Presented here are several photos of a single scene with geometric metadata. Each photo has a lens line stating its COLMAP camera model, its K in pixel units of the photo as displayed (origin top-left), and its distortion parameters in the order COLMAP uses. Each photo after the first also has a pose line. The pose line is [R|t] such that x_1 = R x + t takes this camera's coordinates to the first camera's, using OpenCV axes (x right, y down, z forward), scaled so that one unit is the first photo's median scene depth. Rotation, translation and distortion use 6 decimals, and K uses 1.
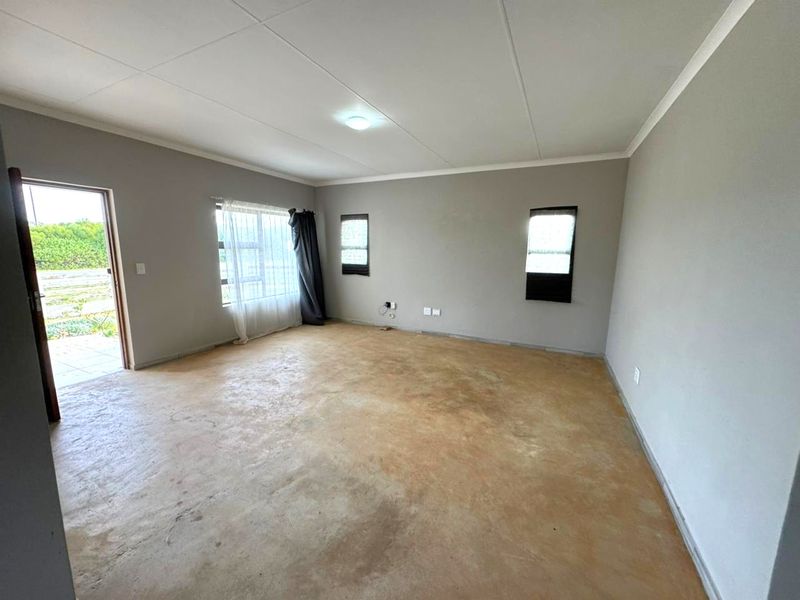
lens RADIAL K [[316.0, 0, 400.0], [0, 316.0, 300.0], [0, 0, 1]] dist [0.002487, 0.000221]
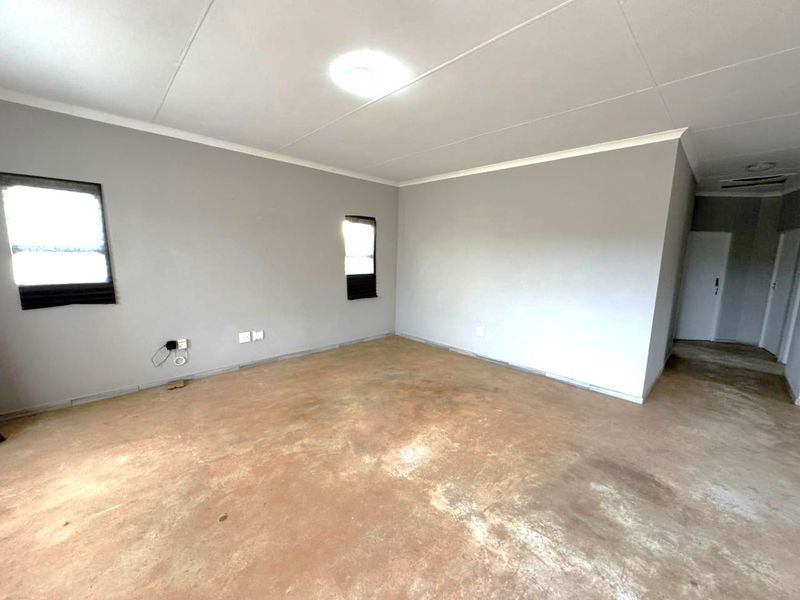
lens RADIAL K [[316.0, 0, 400.0], [0, 316.0, 300.0], [0, 0, 1]] dist [0.002487, 0.000221]
pose [[0.338047, -0.144730, 0.929934, -0.572455], [0.134866, 0.985356, 0.104330, -0.096651], [-0.931416, 0.090148, 0.352616, 0.495072]]
